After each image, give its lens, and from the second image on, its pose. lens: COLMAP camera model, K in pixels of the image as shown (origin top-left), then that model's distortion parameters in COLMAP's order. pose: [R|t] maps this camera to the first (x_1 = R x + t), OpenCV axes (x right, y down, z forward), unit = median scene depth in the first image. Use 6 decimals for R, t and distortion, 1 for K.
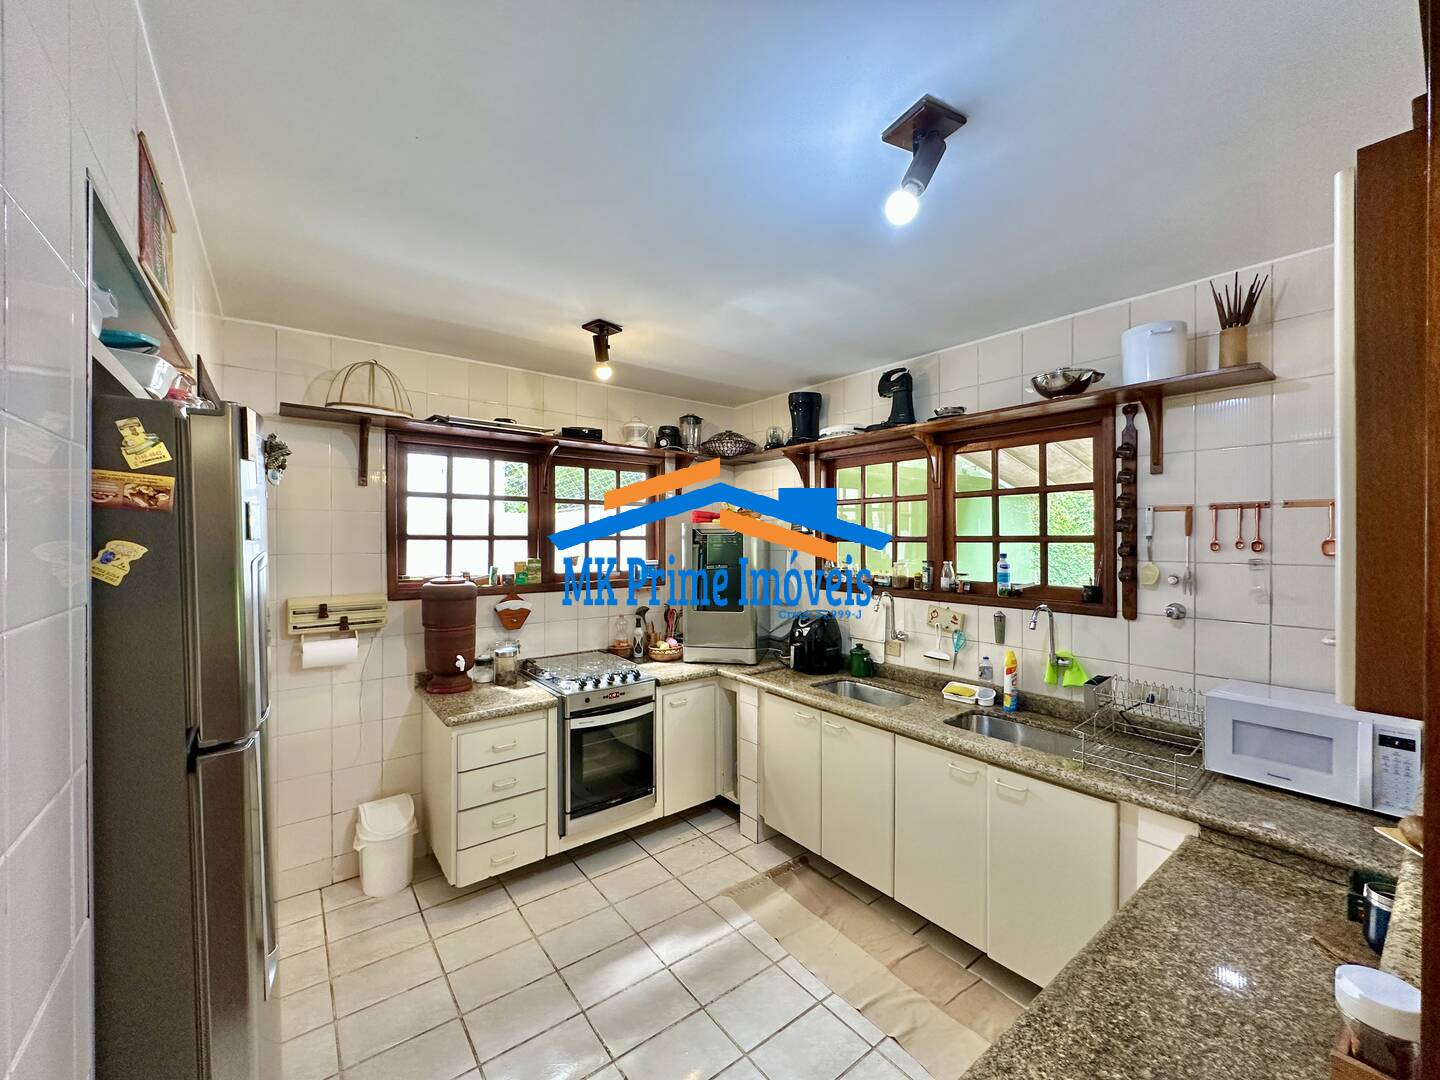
lens RADIAL K [[575.6, 0, 717.9], [0, 575.6, 545.0], [0, 0, 1]] dist [-0.004370, 0.001471]
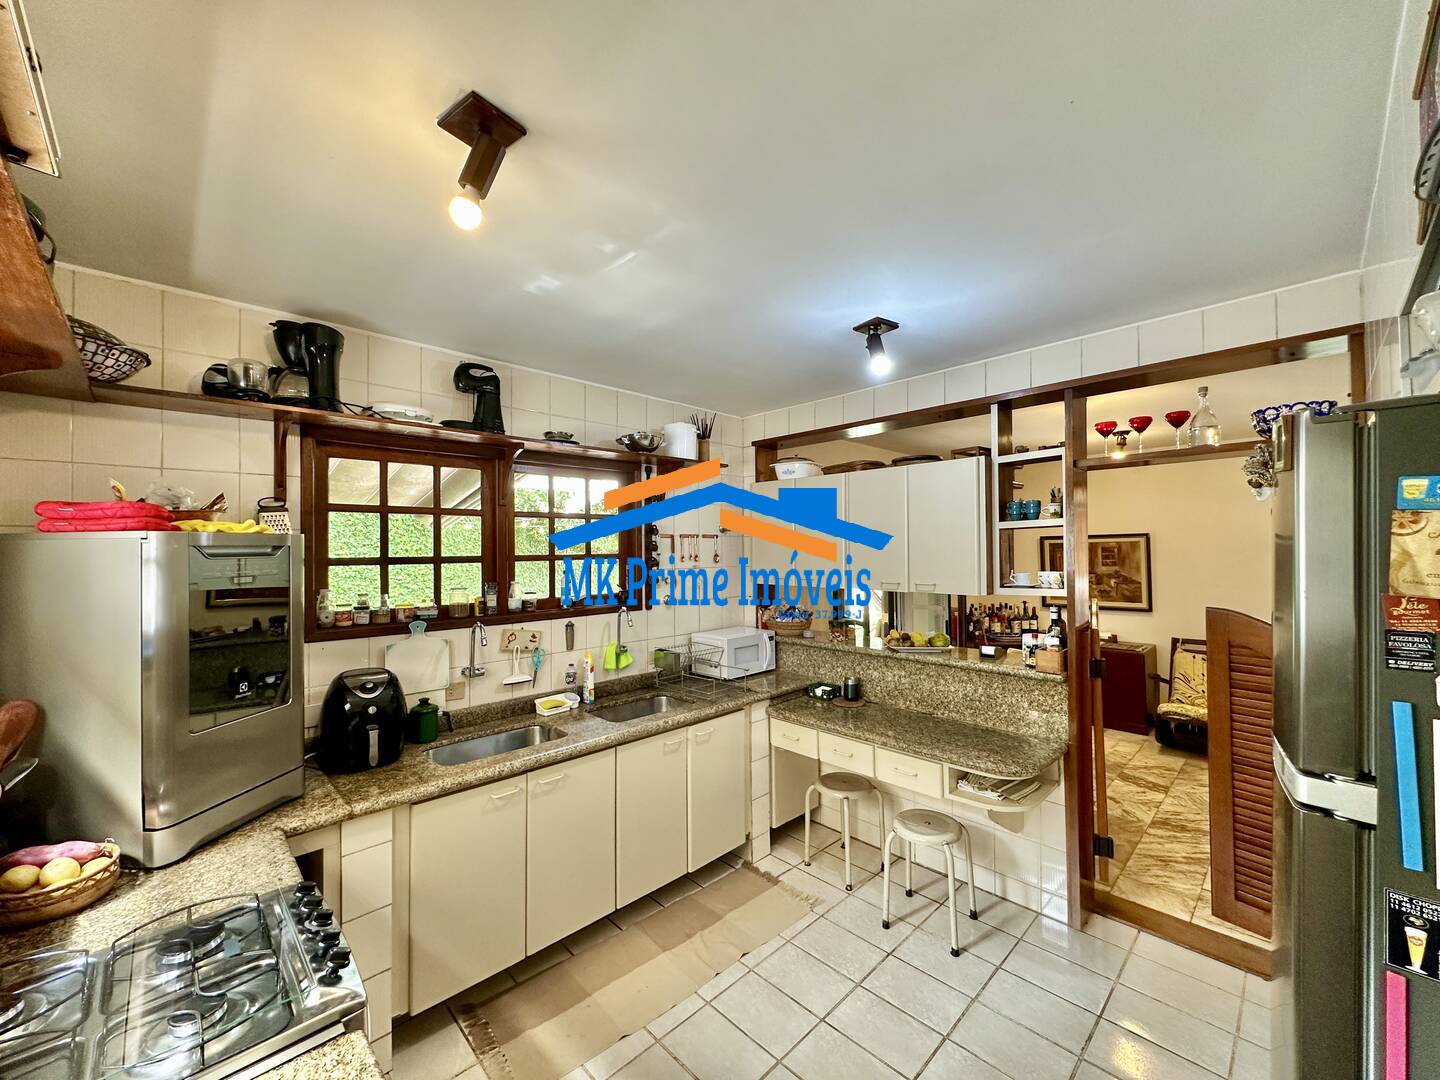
lens RADIAL K [[575.6, 0, 711.5], [0, 575.6, 550.6], [0, 0, 1]] dist [-0.004370, 0.001471]
pose [[-0.099389, -0.001606, 0.995047, -0.640587], [0.027428, 0.999614, 0.004353, -0.019885], [-0.994671, 0.027725, -0.099306, 0.807260]]
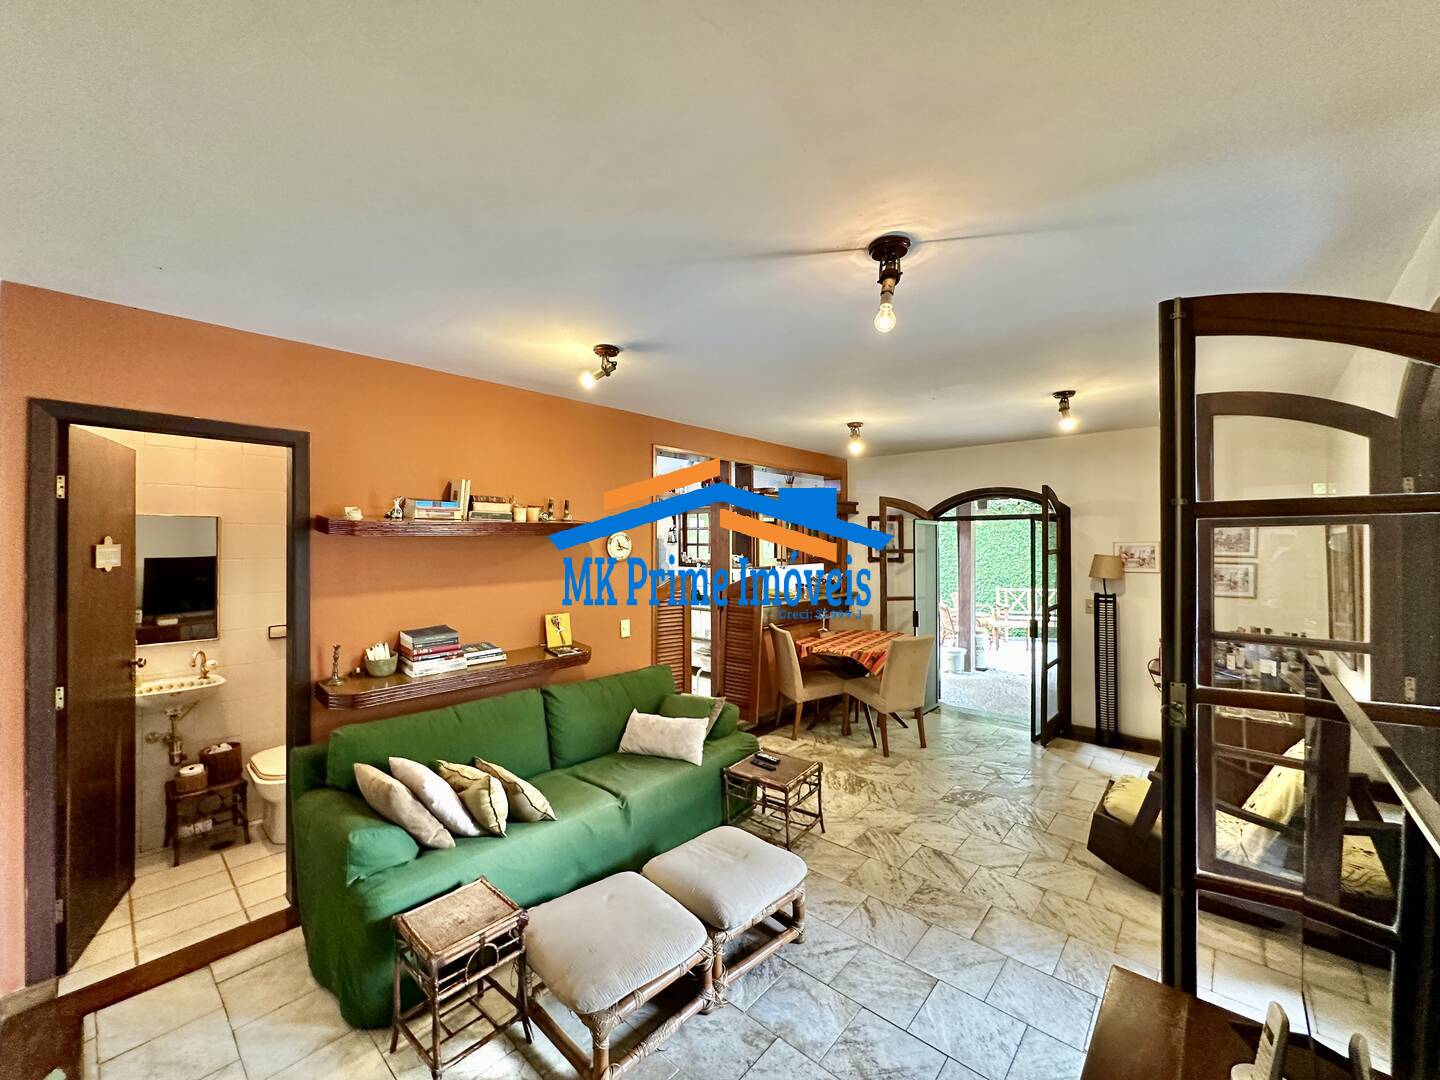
lens RADIAL K [[575.6, 0, 718.6], [0, 575.6, 535.6], [0, 0, 1]] dist [-0.004370, 0.001471]
pose [[0.983726, -0.001402, 0.179671, -0.109213], [0.006617, 0.999574, -0.028429, 0.025086], [-0.179554, 0.029156, 0.983316, -1.673384]]
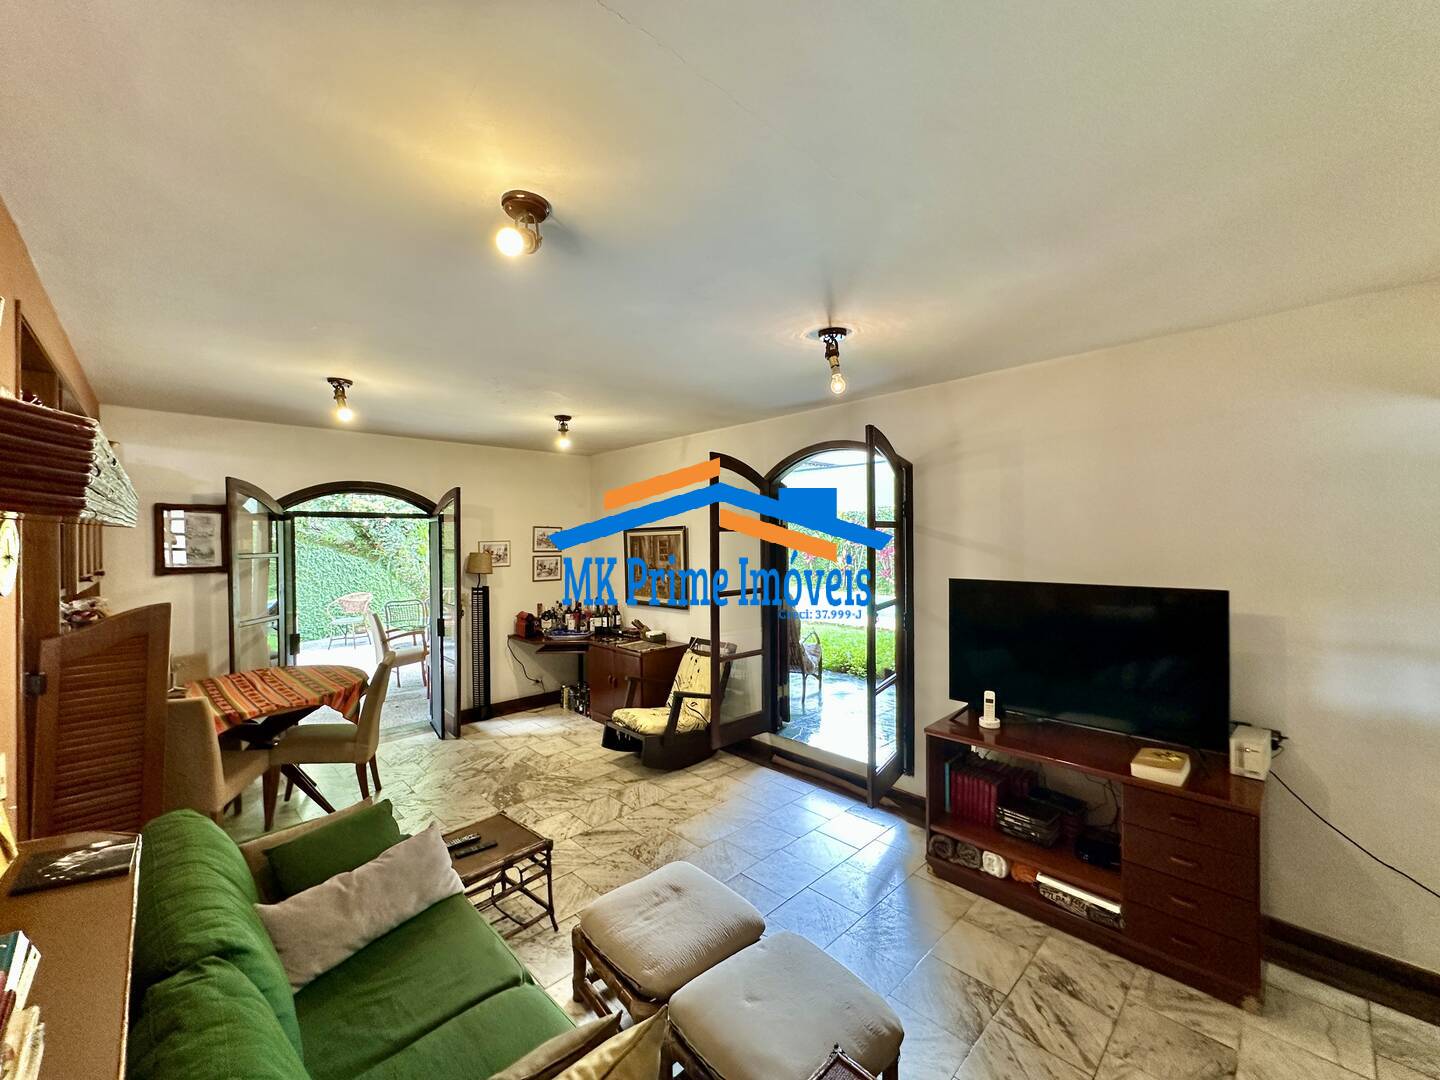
lens RADIAL K [[575.6, 0, 724.0], [0, 575.6, 539.3], [0, 0, 1]] dist [-0.004370, 0.001471]
pose [[-0.113957, -0.003231, 0.993480, -0.704330], [0.025507, 0.999656, 0.006177, 0.004246], [-0.993158, 0.026045, -0.113835, -0.793602]]
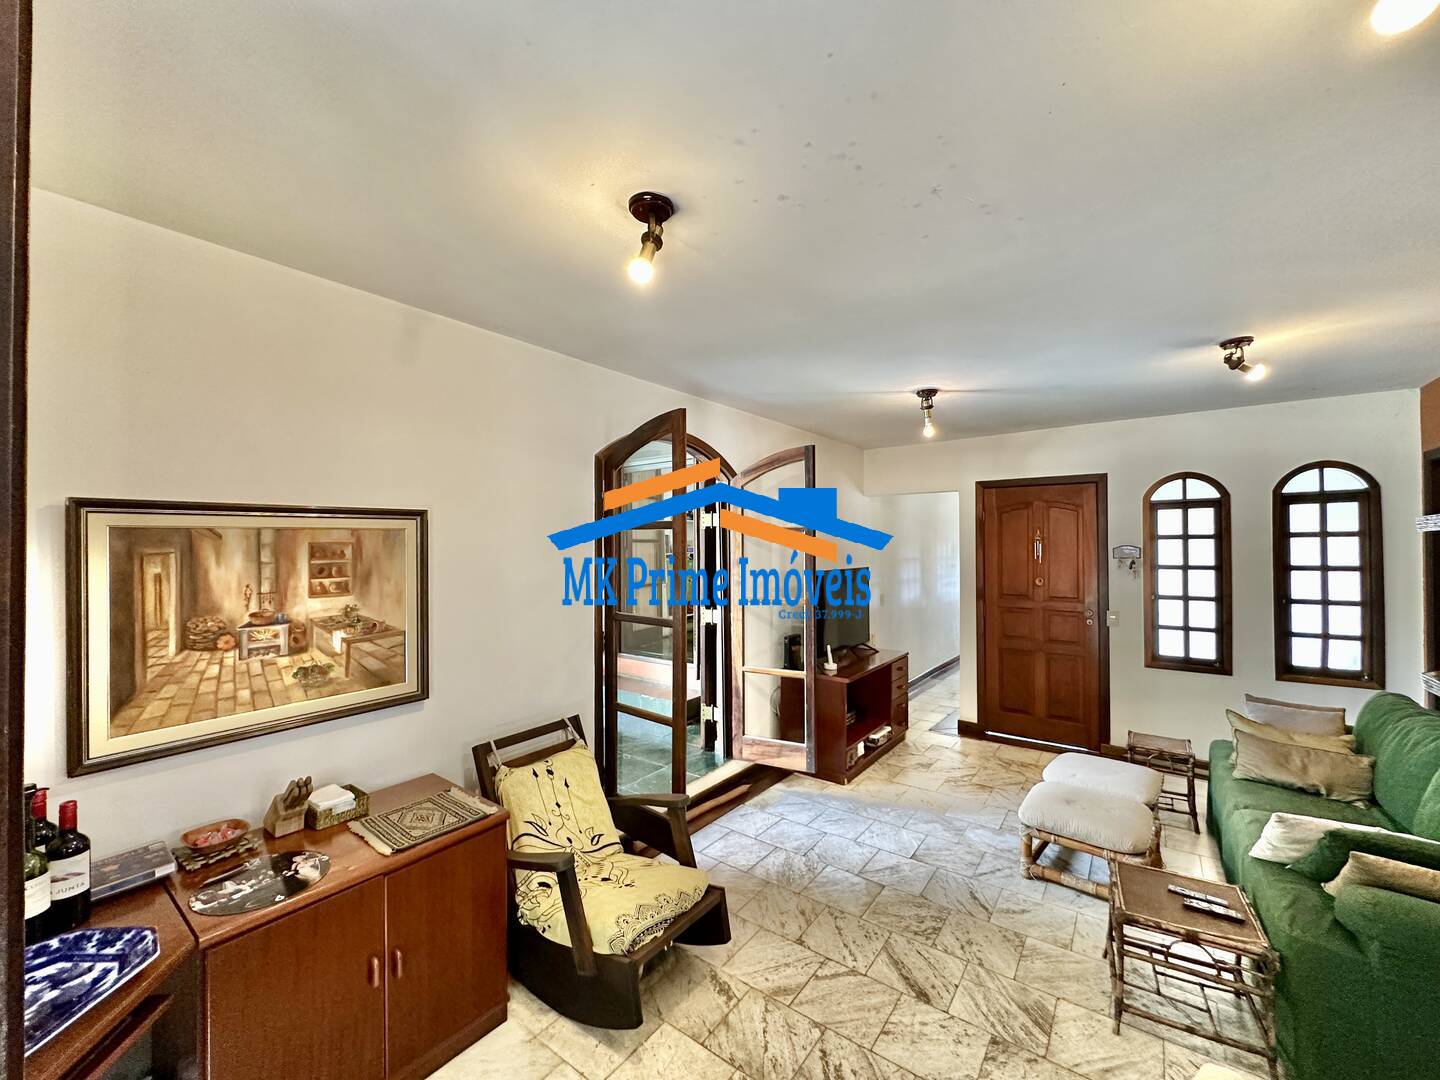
lens RADIAL K [[575.6, 0, 718.6], [0, 575.6, 539.8], [0, 0, 1]] dist [-0.004370, 0.001471]
pose [[-0.965008, 0.000296, -0.262221, 0.973914], [-0.001552, 0.999975, 0.006838, 0.004799], [0.262216, 0.007005, -0.964984, 0.031294]]
